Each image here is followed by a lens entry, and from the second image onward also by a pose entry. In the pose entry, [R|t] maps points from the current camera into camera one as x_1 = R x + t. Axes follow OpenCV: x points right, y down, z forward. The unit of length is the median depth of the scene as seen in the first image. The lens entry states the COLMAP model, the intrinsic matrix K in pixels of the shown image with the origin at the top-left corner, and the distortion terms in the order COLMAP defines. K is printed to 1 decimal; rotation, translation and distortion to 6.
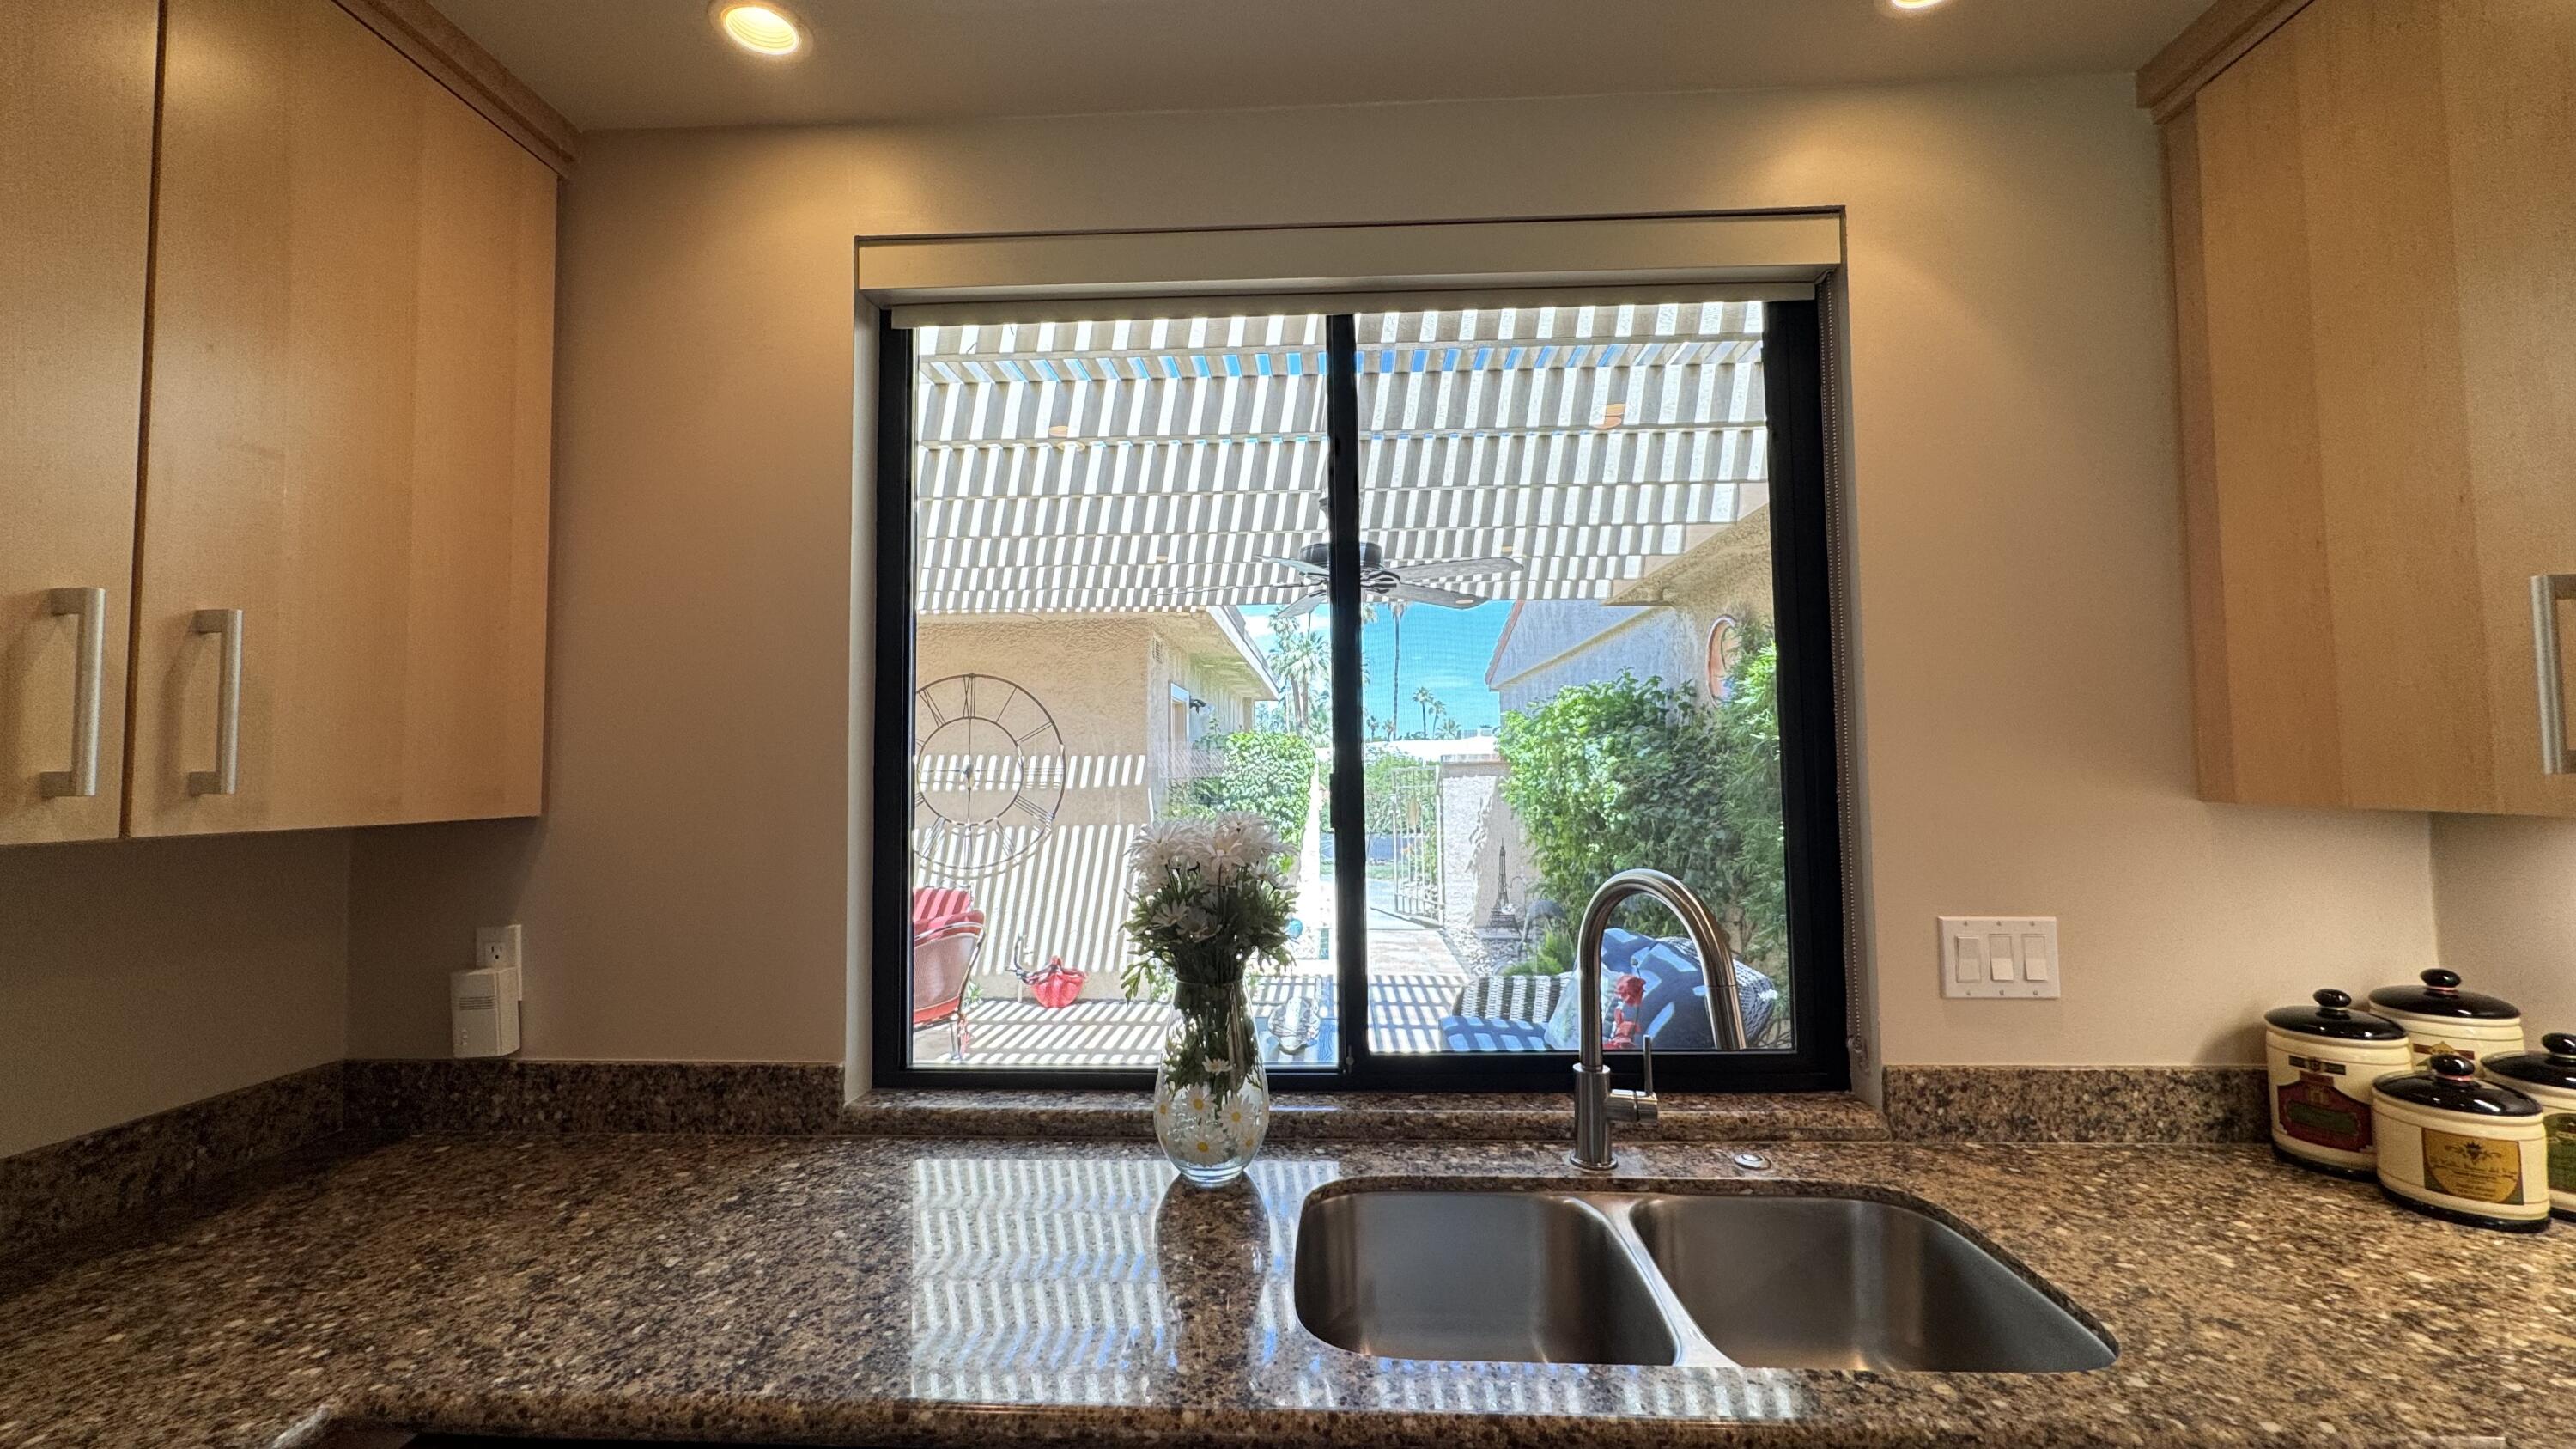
lens RADIAL K [[1034.3, 0, 1287.2], [0, 1034.3, 721.2], [0, 0, 1]] dist [-0.005382, 0.000270]
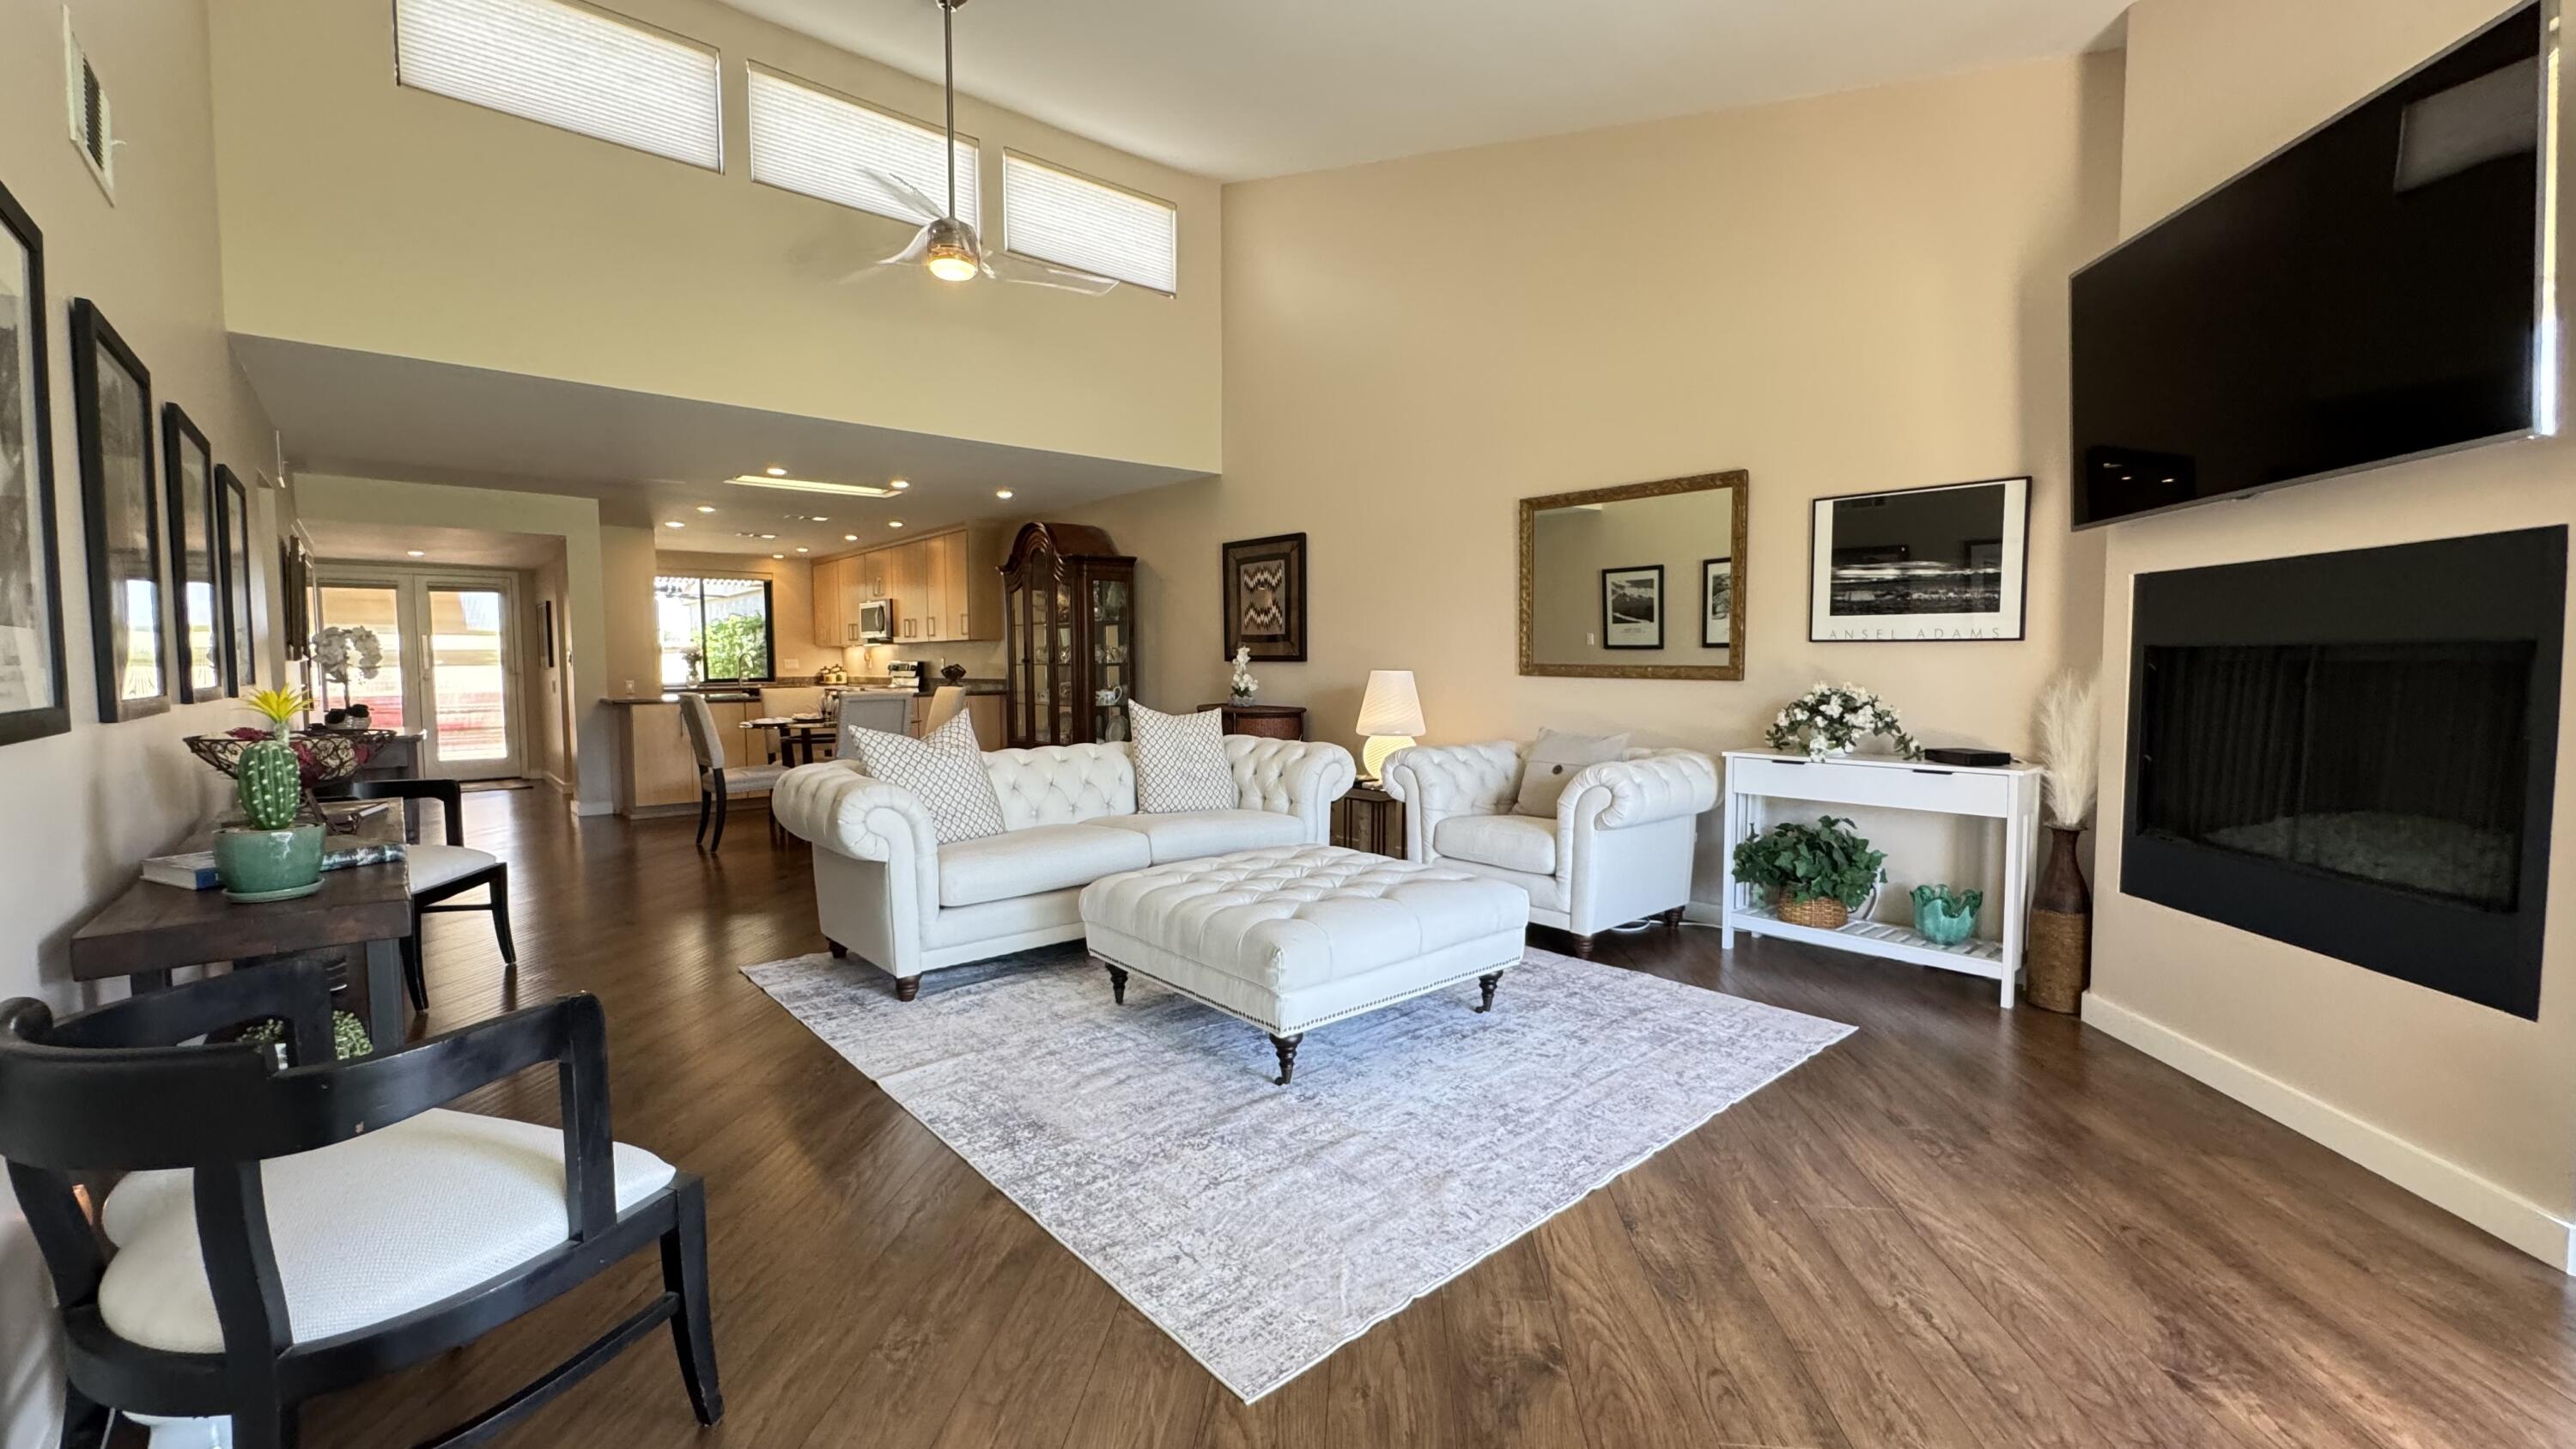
lens RADIAL K [[1034.0, 0, 1288.0], [0, 1034.0, 724.5], [0, 0, 1]] dist [0.001115, 0.000146]
pose [[0.725738, -0.042769, 0.686641, -2.192090], [-0.029778, 0.995178, 0.093460, -0.194926], [-0.687327, -0.088275, 0.720964, -7.893226]]
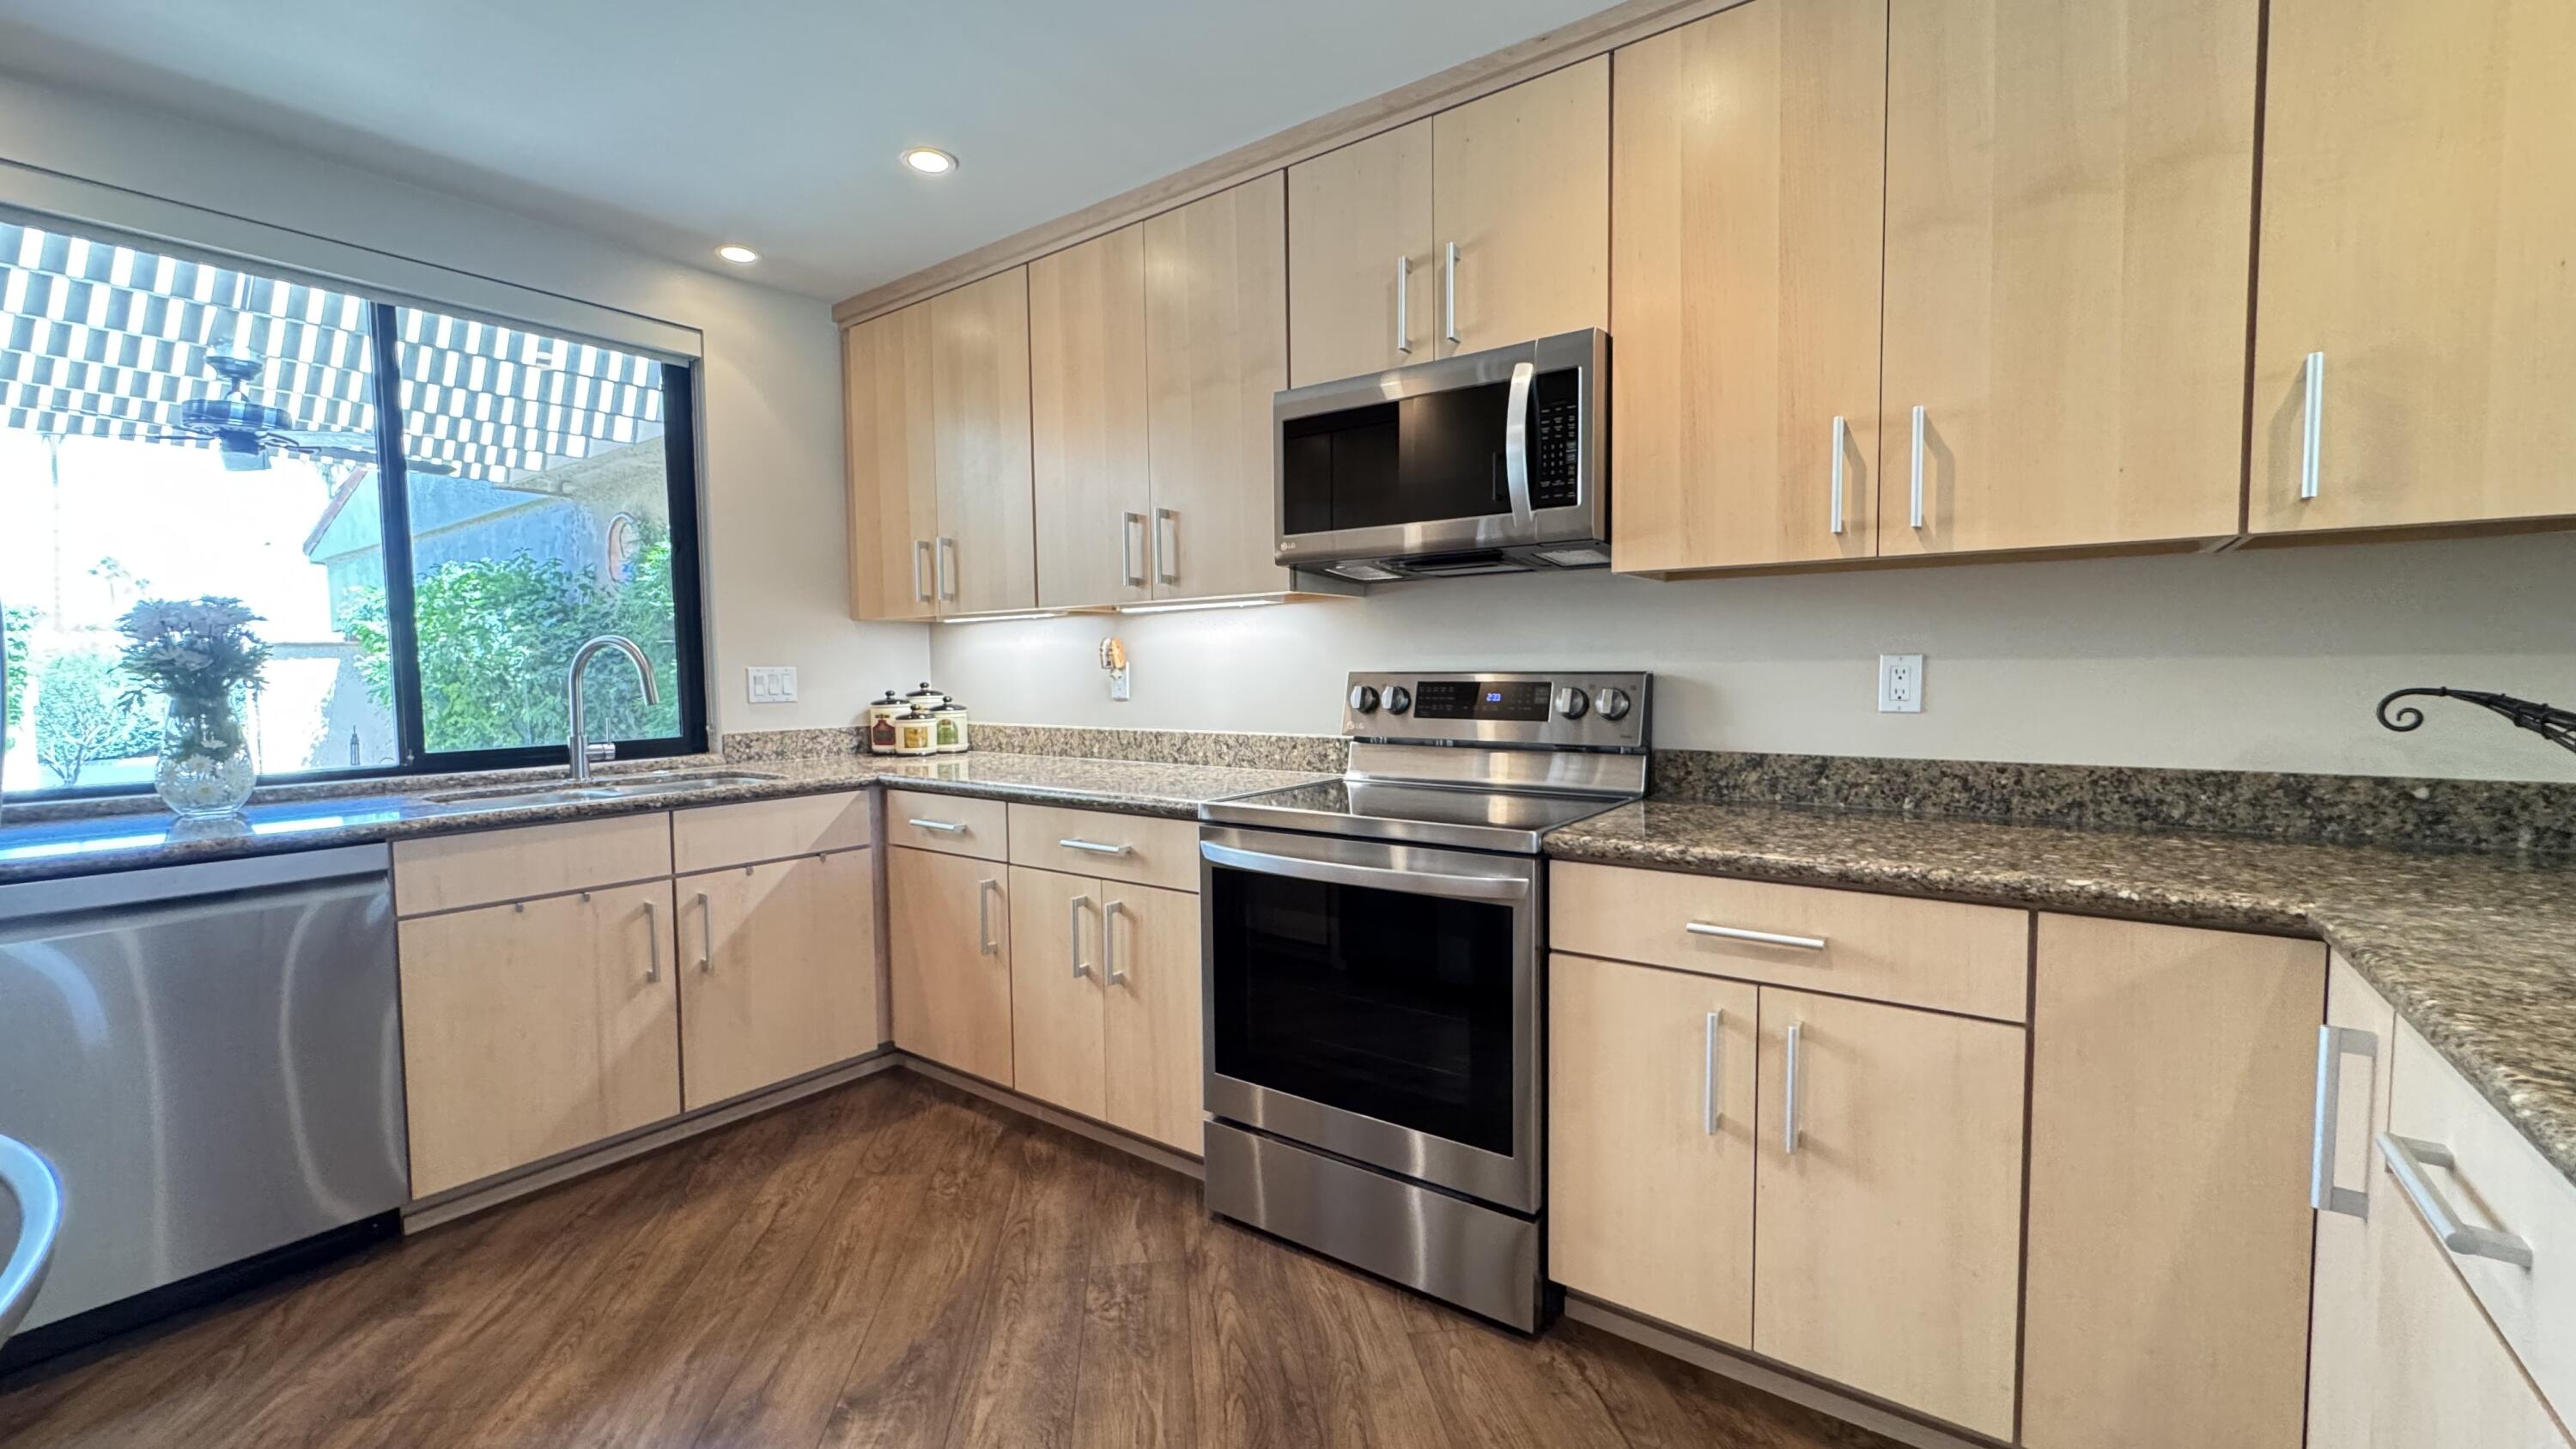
lens RADIAL K [[1033.0, 0, 1289.7], [0, 1033.0, 718.5], [0, 0, 1]] dist [-0.004007, -0.000107]
pose [[0.552789, -0.039745, 0.832373, -0.580852], [-0.033364, 0.997005, 0.069764, 0.101187], [-0.832653, -0.066336, 0.549807, -1.207256]]
